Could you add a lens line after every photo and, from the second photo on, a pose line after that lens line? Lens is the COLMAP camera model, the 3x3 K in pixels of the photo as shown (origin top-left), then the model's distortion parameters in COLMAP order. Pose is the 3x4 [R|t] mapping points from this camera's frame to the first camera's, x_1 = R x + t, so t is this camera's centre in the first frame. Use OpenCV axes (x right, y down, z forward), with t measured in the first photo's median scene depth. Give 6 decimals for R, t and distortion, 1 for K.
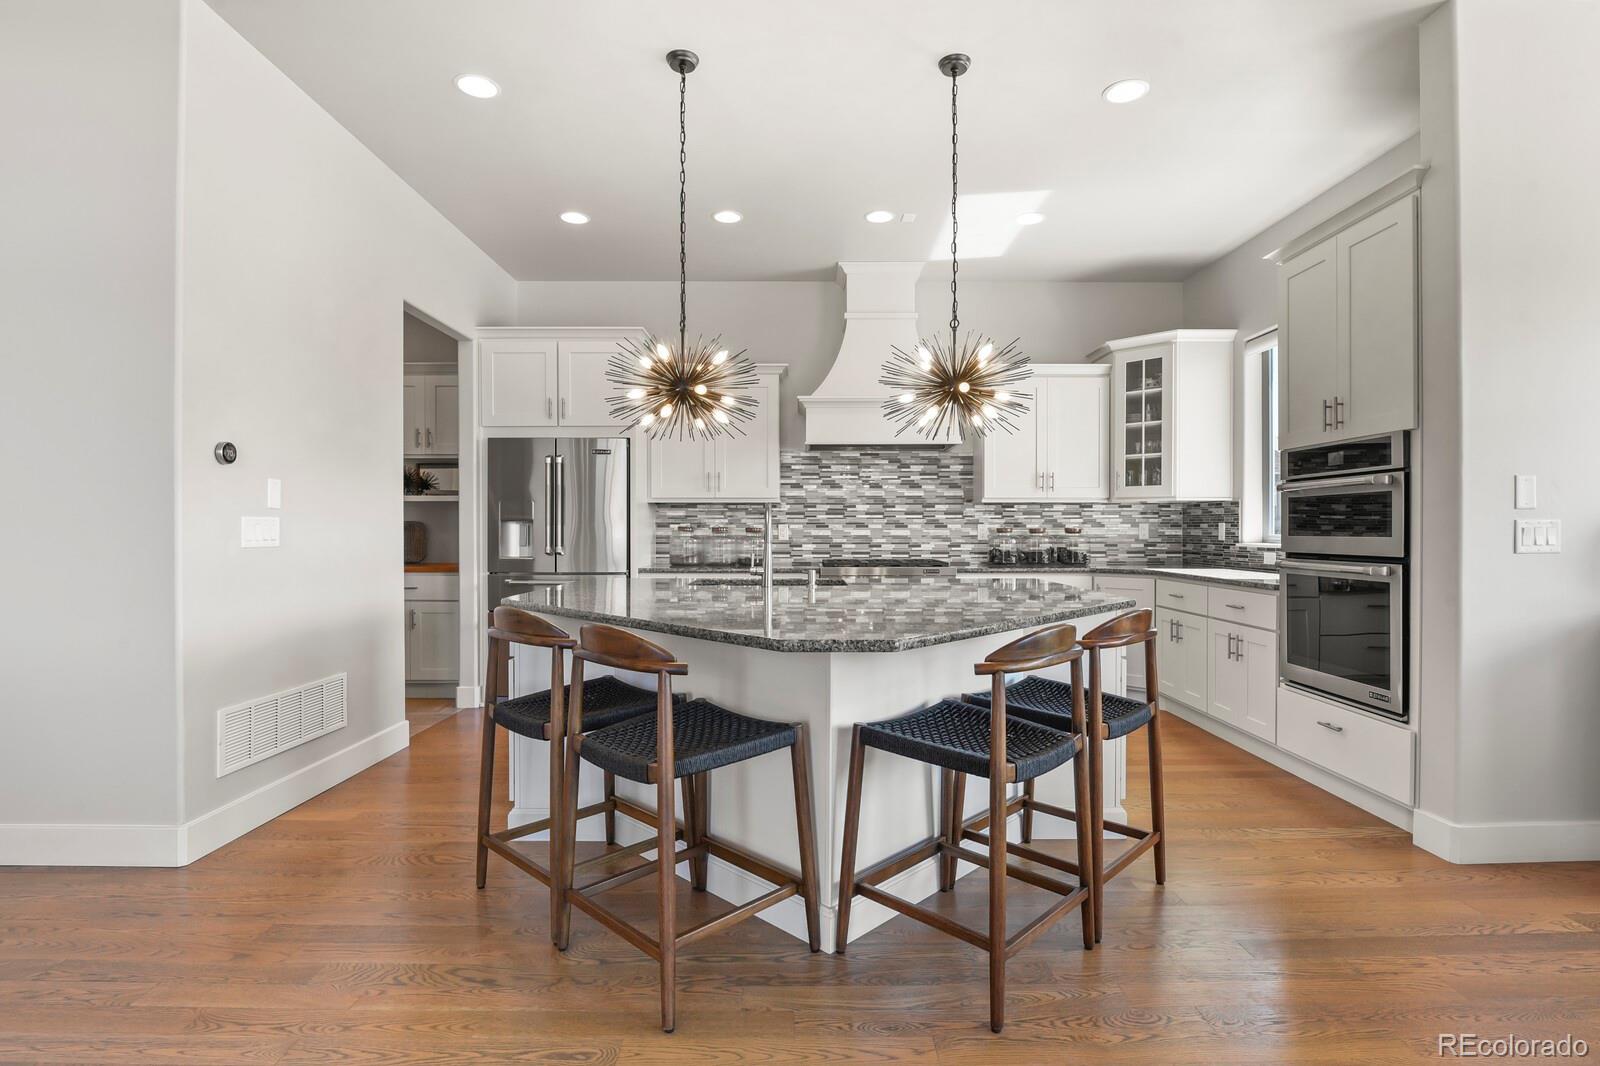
lens RADIAL K [[777.0, 0, 807.9], [0, 777.0, 536.9], [0, 0, 1]] dist [-0.016355, -0.003220]
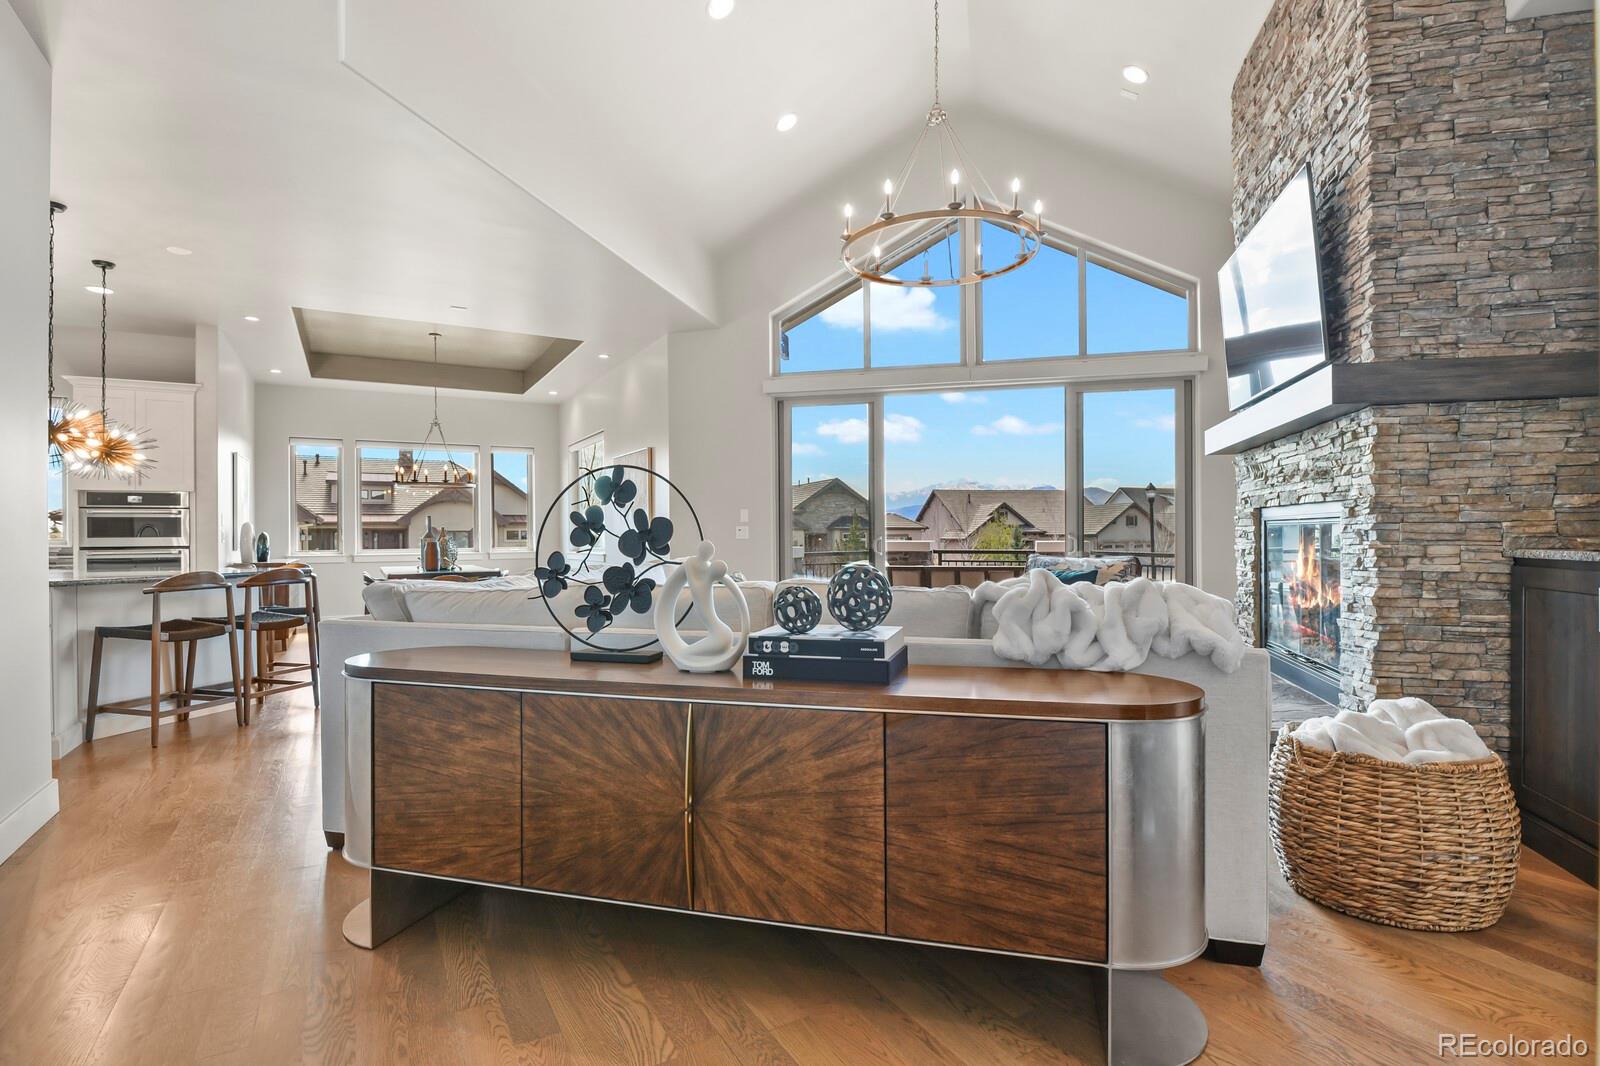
lens RADIAL K [[777.0, 0, 805.5], [0, 777.0, 530.3], [0, 0, 1]] dist [-0.016355, -0.003220]
pose [[-0.491685, 0.010467, 0.870710, -1.187740], [0.015821, 0.999870, -0.003085, 0.008379], [-0.870630, 0.012259, -0.491786, 0.274793]]
